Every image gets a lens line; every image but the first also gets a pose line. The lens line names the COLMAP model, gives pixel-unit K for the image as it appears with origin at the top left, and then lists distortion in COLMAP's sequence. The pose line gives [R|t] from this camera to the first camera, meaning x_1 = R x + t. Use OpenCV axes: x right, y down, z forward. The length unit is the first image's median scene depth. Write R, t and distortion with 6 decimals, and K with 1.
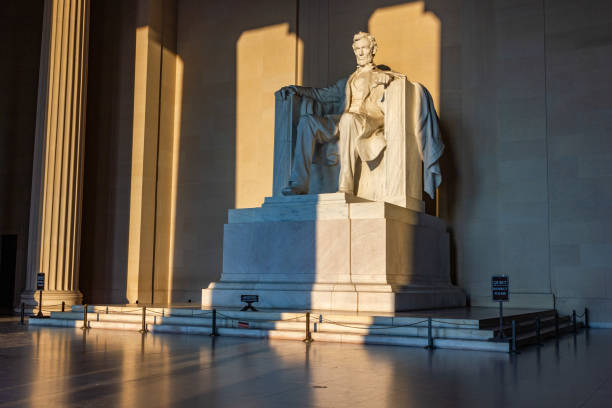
lens RADIAL K [[720.3, 0, 303.0], [0, 720.3, 205.6], [0, 0, 1]] dist [0.016755, 0.000000]
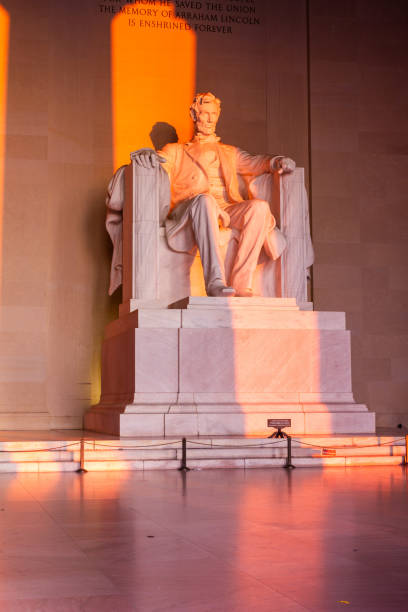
lens RADIAL K [[1084.6, 0, 198.7], [0, 1084.6, 304.5], [0, 0, 1]] dist [-0.019699, 0.000000]
pose [[0.733454, 0.042816, 0.678390, -0.867749], [-0.058913, 0.998263, 0.000691, -0.004208], [-0.677182, -0.040473, 0.734702, 0.119032]]
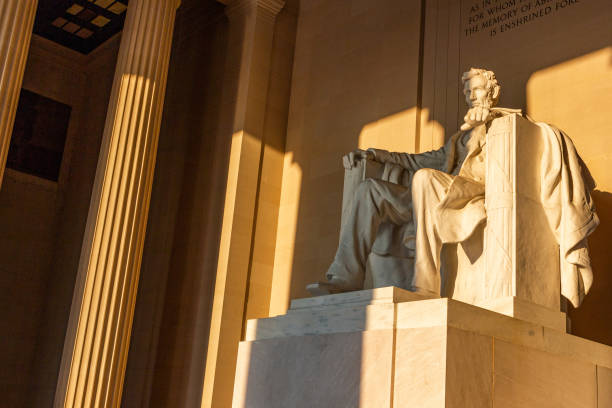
lens RADIAL K [[775.9, 0, 305.7], [0, 775.9, 213.6], [0, 0, 1]] dist [-0.033944, 0.000000]
pose [[0.941999, -0.036689, -0.333605, 0.198550], [-0.031521, 0.979941, -0.196778, 0.050221], [0.334133, 0.195880, 0.921947, 0.348530]]
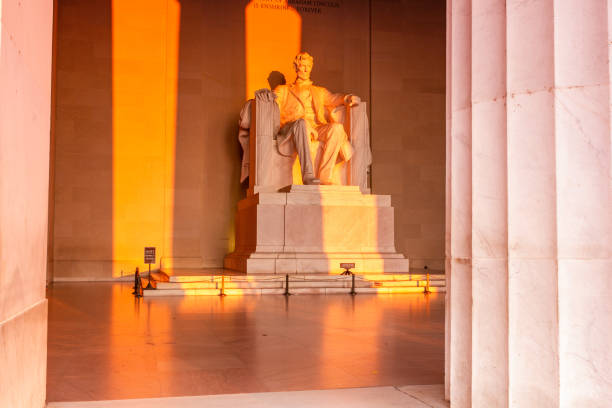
lens RADIAL K [[720.3, 0, 305.7], [0, 720.3, 207.4], [0, 0, 1]] dist [0.016755, 0.000000]
pose [[0.727613, 0.027690, 0.685429, -0.901803], [-0.067286, 0.997248, 0.031140, -0.012902], [-0.682680, -0.068778, 0.727473, 0.076658]]
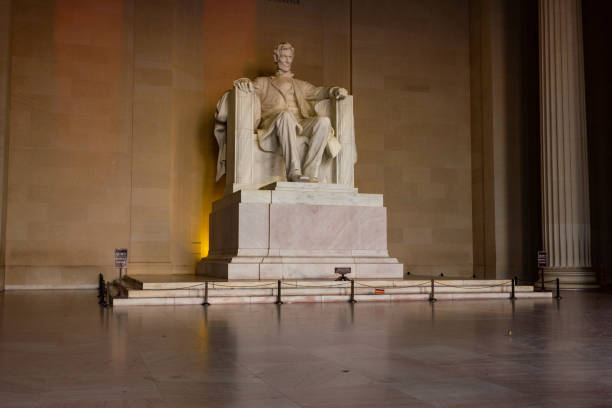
lens RADIAL K [[685.7, 0, 307.8], [0, 685.7, 206.3], [0, 0, 1]] dist [0.007736, 0.000000]
pose [[0.671405, 0.043830, 0.739794, -0.827313], [-0.073687, 0.997251, 0.007791, 0.015468], [-0.737419, -0.059744, 0.672789, 0.242529]]
